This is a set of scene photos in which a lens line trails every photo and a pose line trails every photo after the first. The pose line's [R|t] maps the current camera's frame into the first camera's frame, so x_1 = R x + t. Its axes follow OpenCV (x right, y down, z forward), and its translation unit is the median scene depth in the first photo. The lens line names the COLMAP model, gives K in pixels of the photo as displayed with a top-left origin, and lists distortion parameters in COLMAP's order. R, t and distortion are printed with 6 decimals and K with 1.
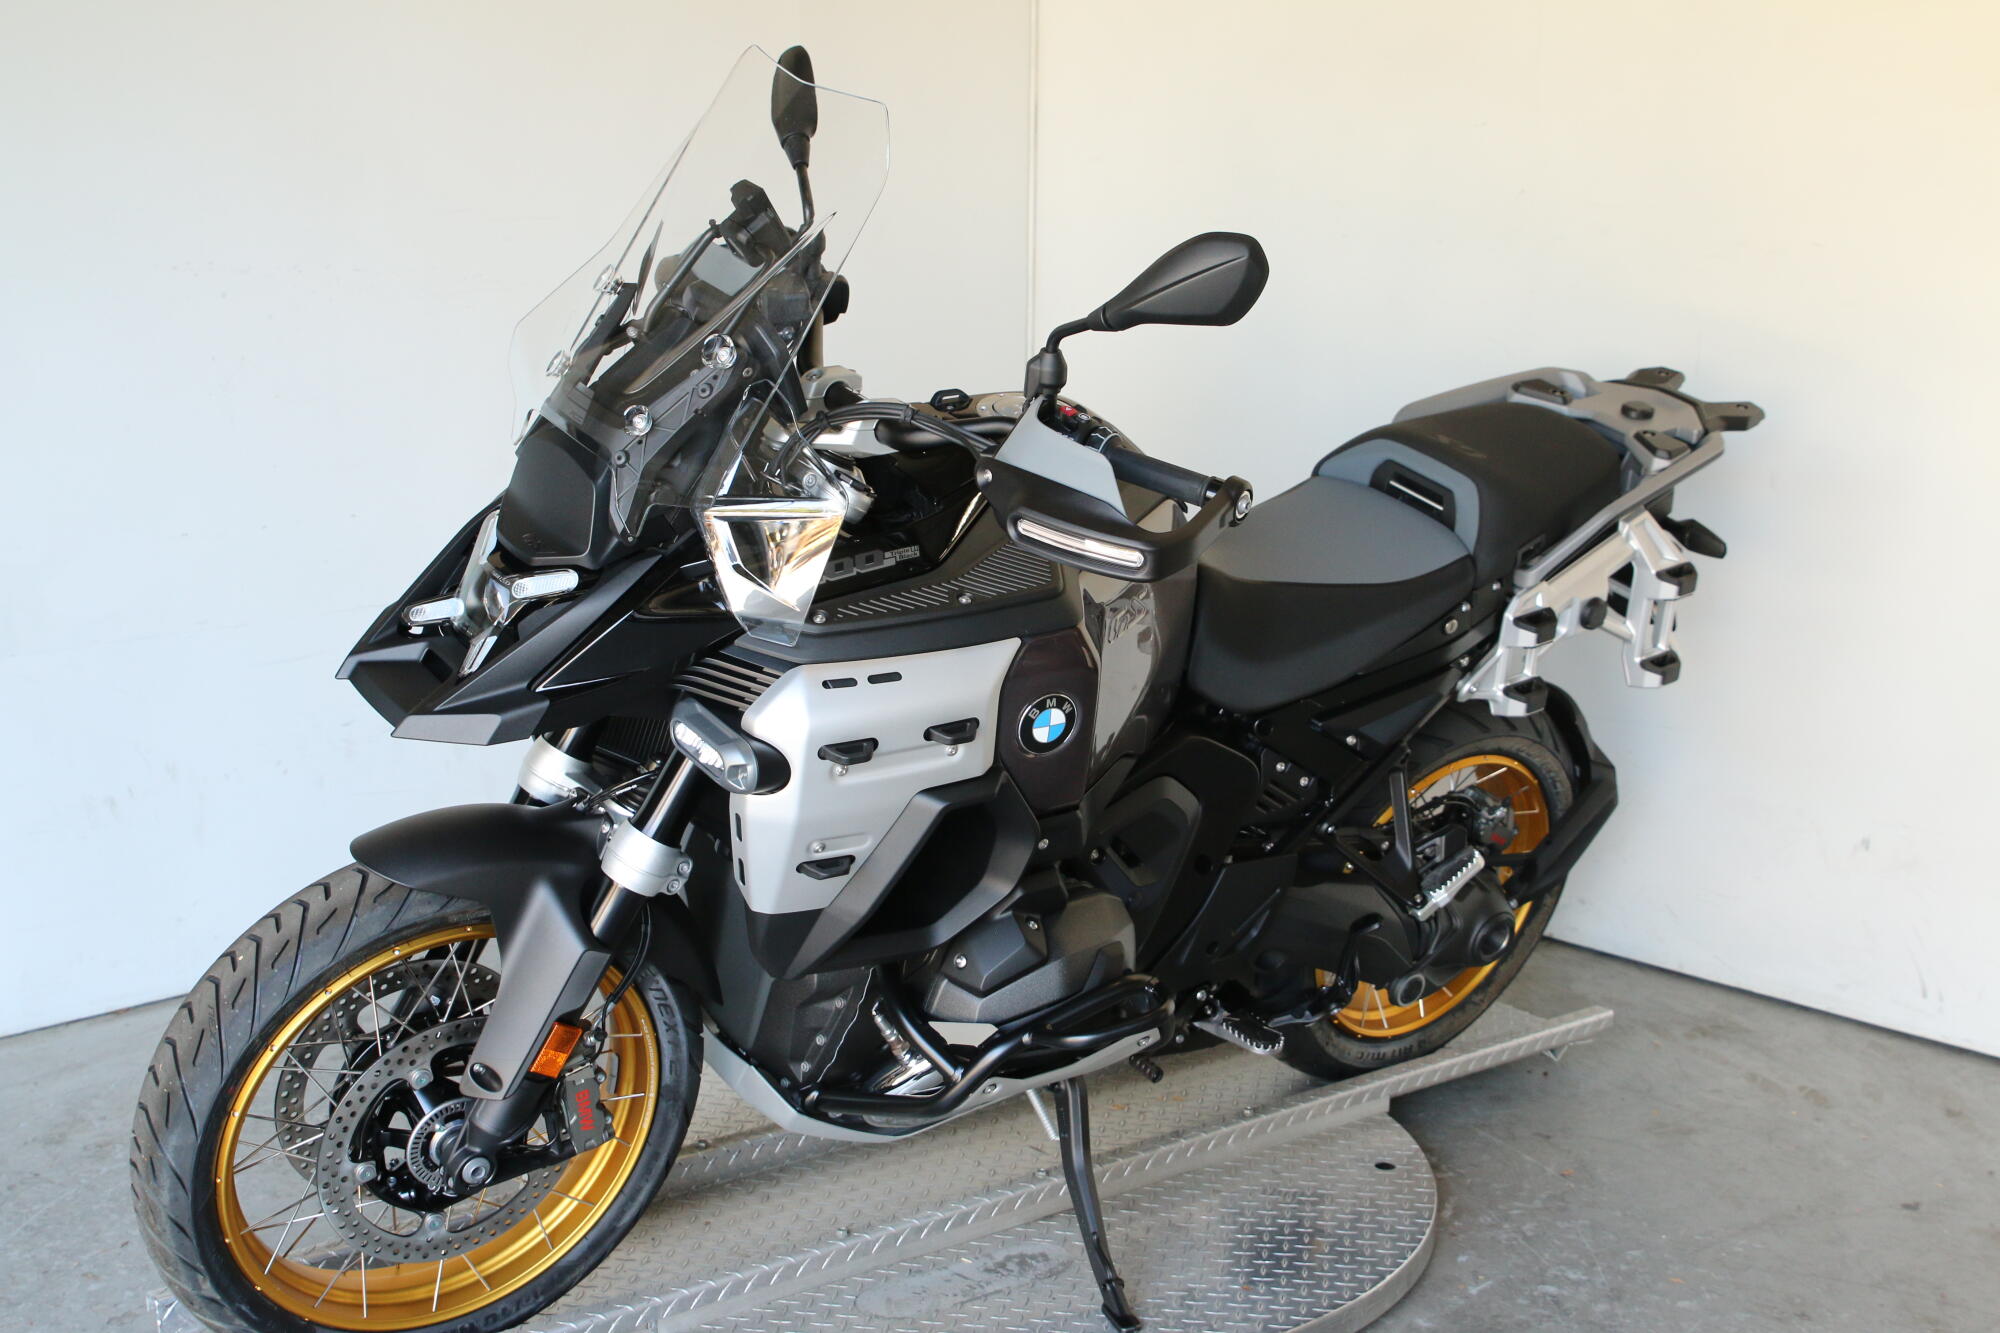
lens RADIAL K [[2539.4, 0, 1020.0], [0, 2539.4, 685.2], [0, 0, 1]] dist [-0.078992, 0.000000]
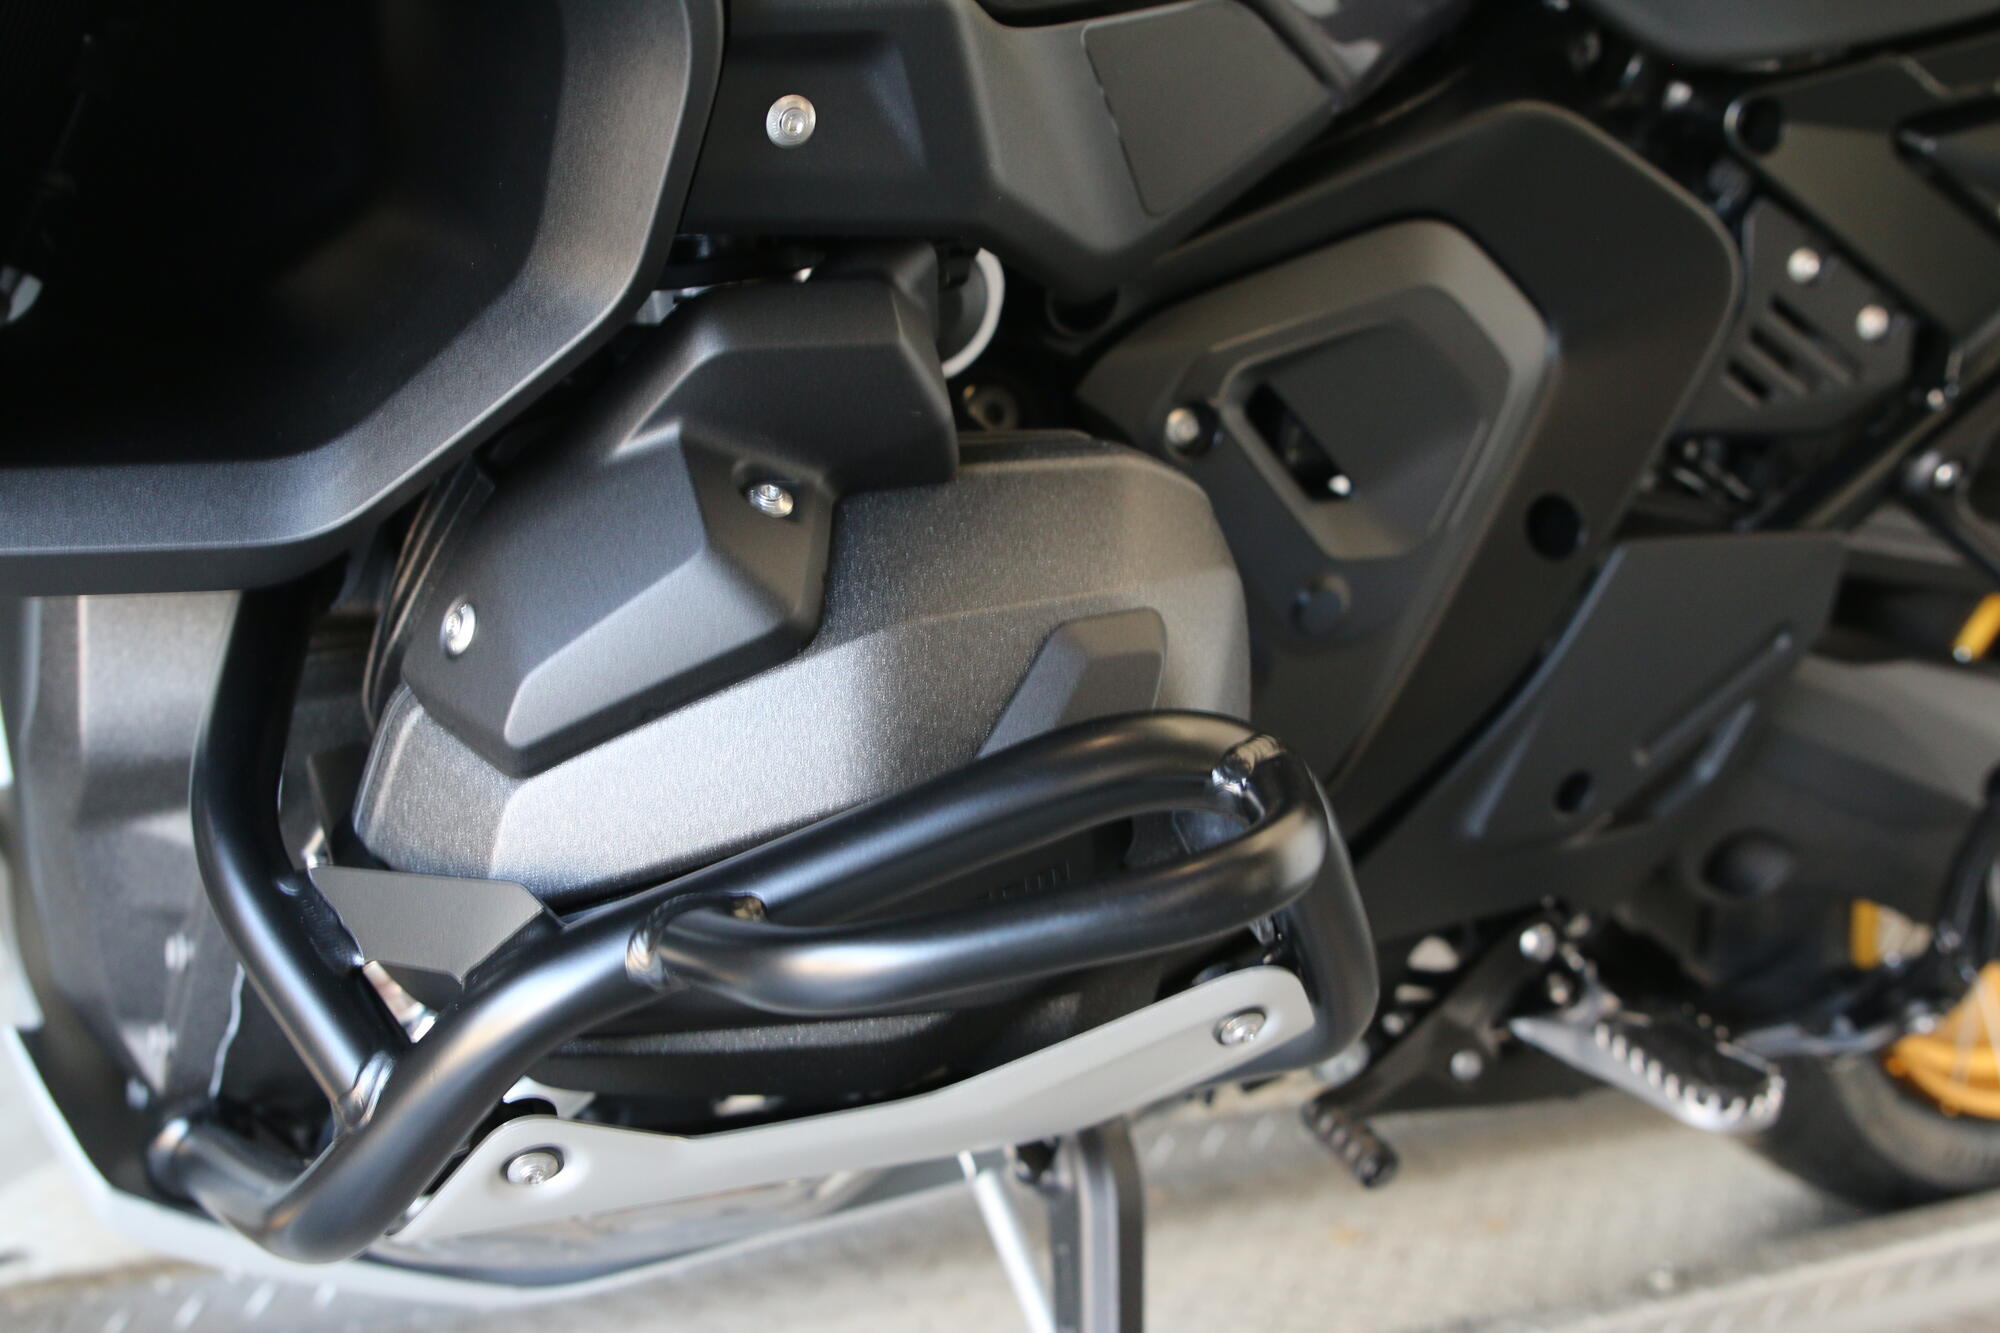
lens RADIAL K [[2539.4, 0, 983.7], [0, 2539.4, 653.5], [0, 0, 1]] dist [-0.078992, 0.000000]
pose [[0.981654, 0.044455, -0.185416, 0.067522], [-0.051225, 0.998178, -0.031878, 0.111005], [0.183661, 0.040791, 0.982143, 0.735241]]
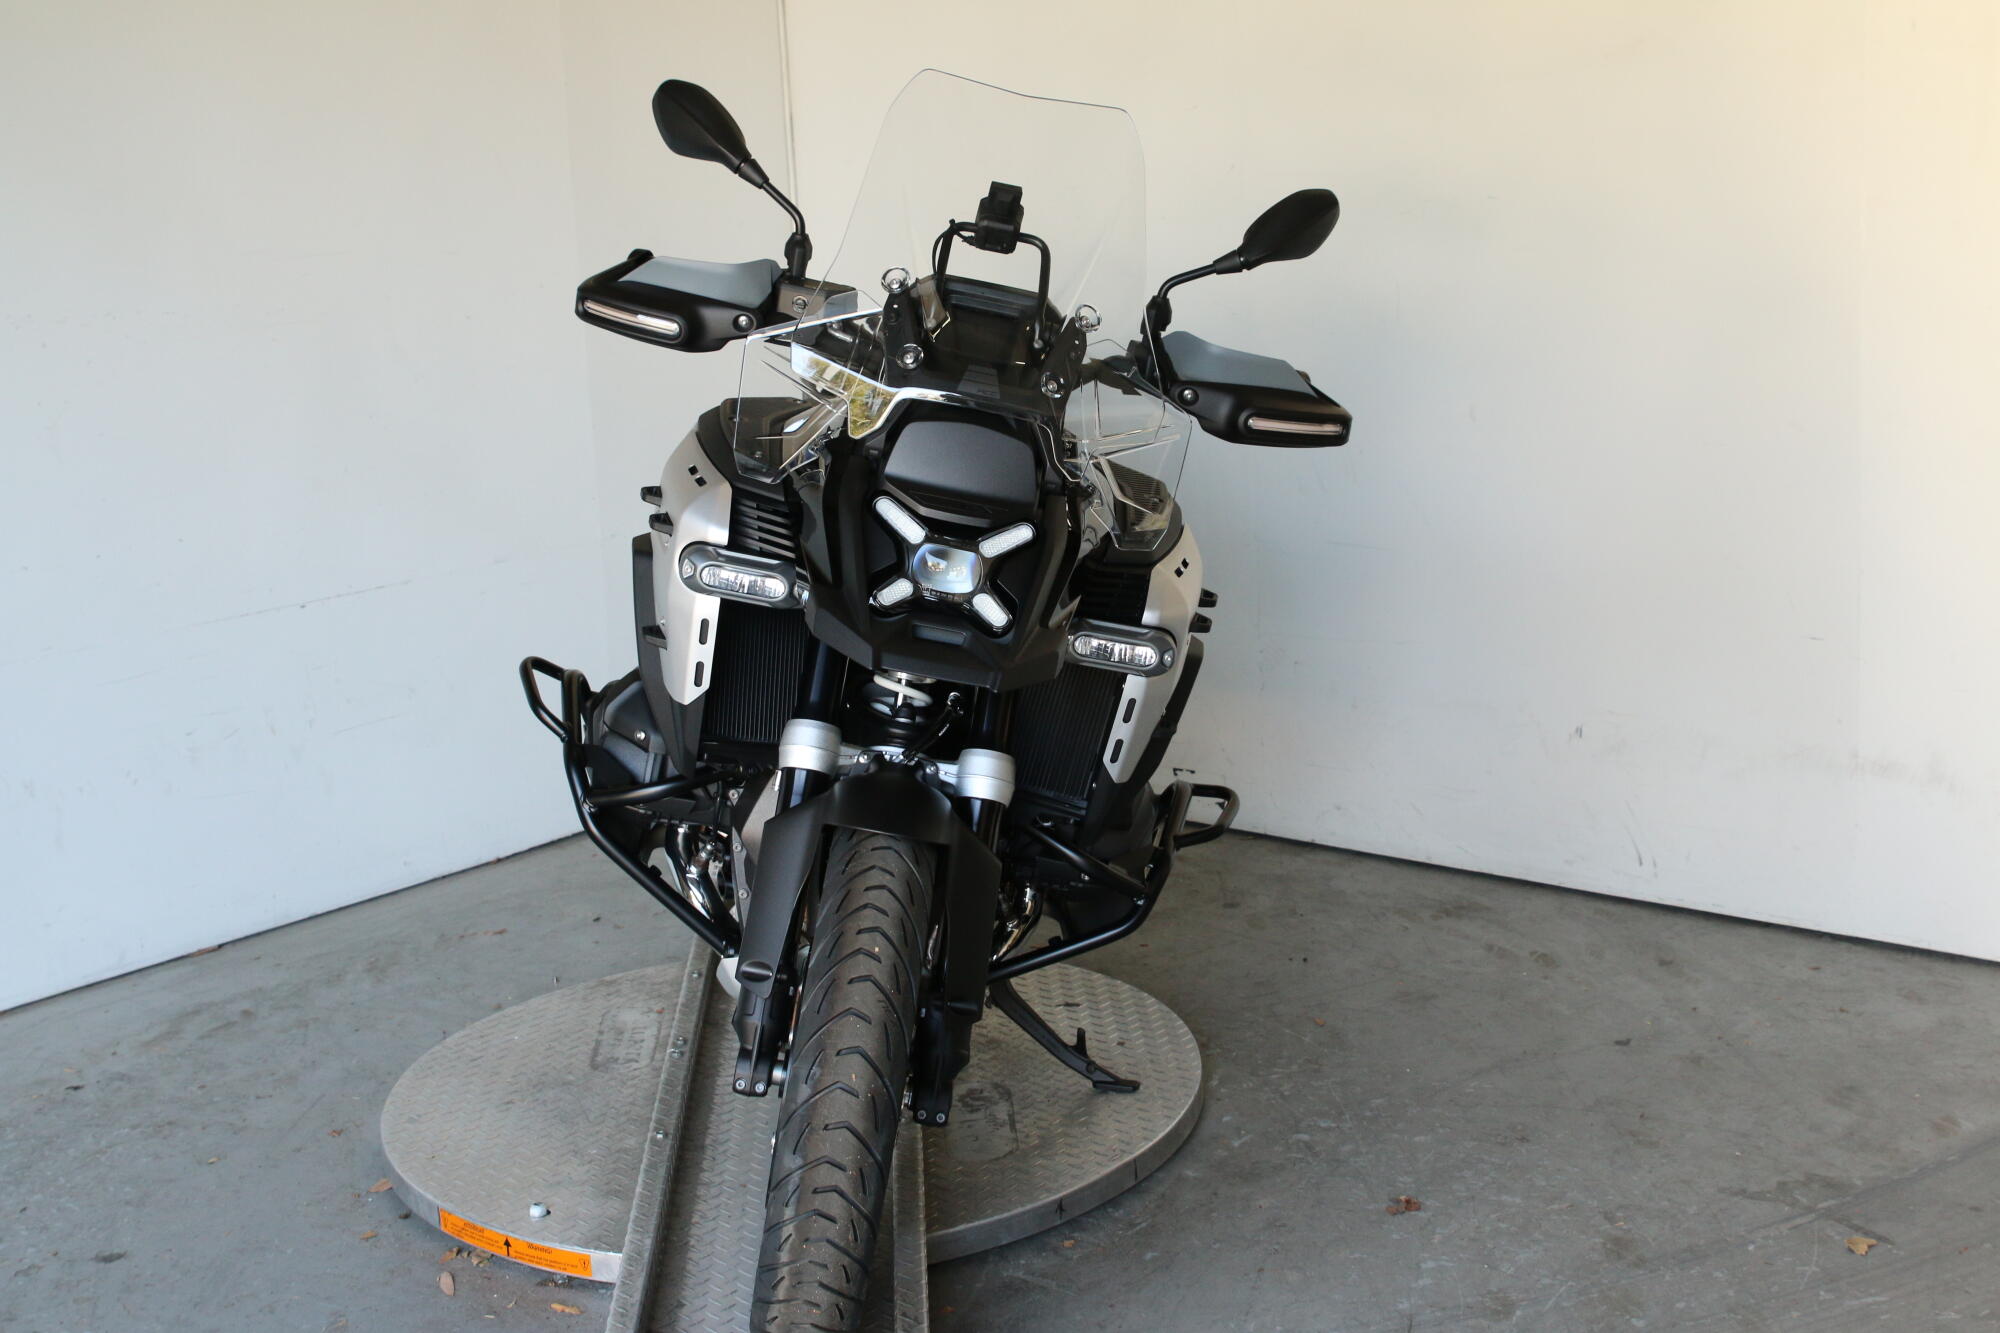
lens RADIAL K [[2539.4, 0, 1034.3], [0, 2539.4, 659.5], [0, 0, 1]] dist [-0.078992, 0.000000]
pose [[0.994780, -0.076675, 0.067335, 0.033820], [0.077011, 0.997027, -0.002416, 0.021716], [-0.066950, 0.007589, 0.997727, -0.146473]]
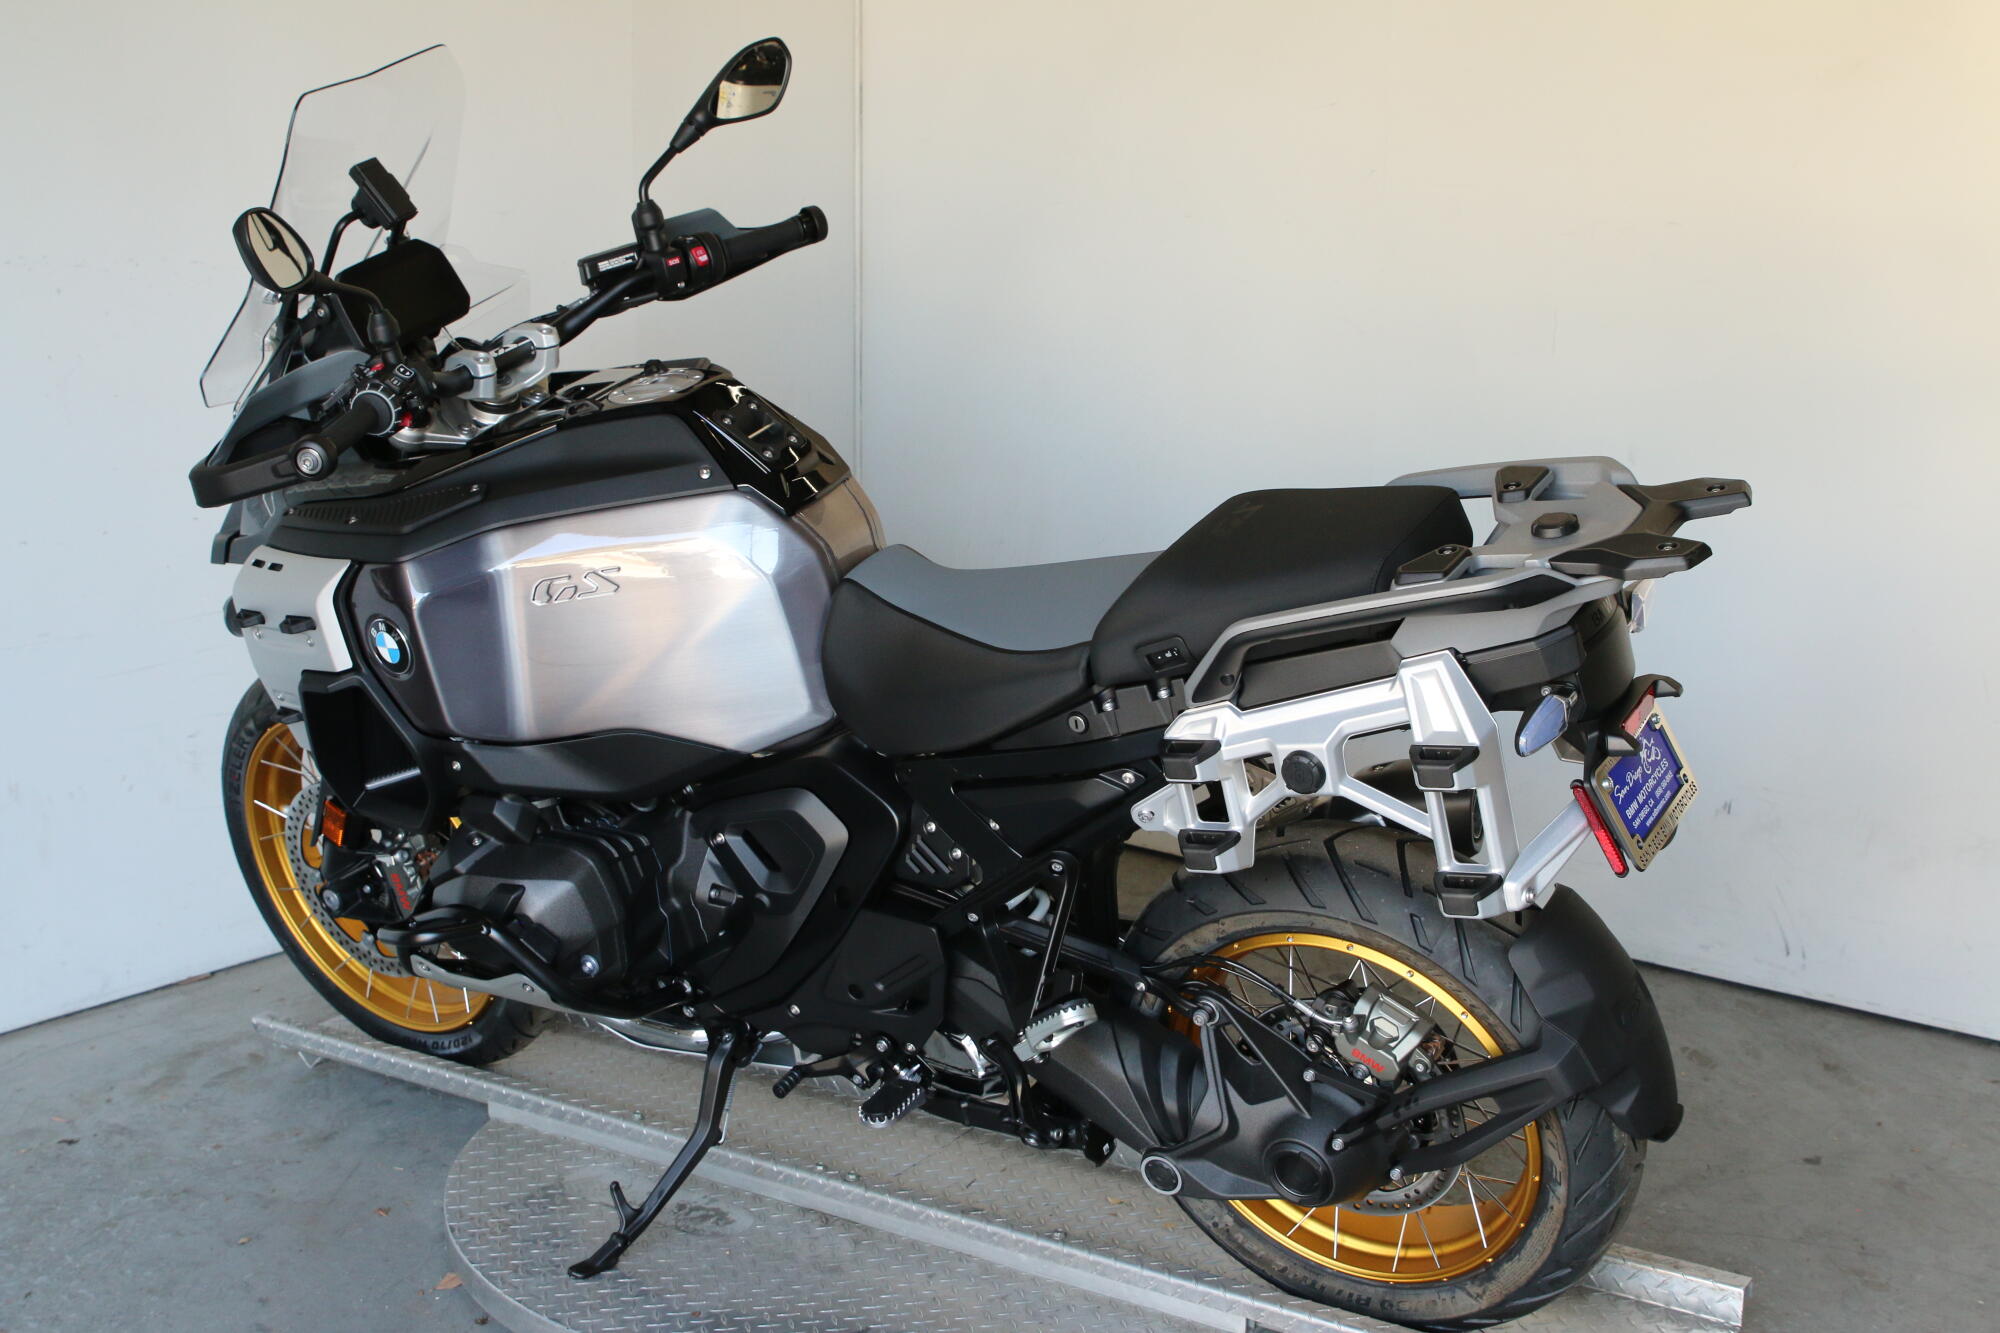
lens RADIAL K [[2539.4, 0, 1014.9], [0, 2539.4, 669.5], [0, 0, 1]] dist [-0.078992, 0.000000]
pose [[0.992267, -0.027347, 0.121074, -0.108786], [0.026751, 0.999621, 0.006549, -0.011541], [-0.121208, -0.003259, 0.992622, 0.018538]]
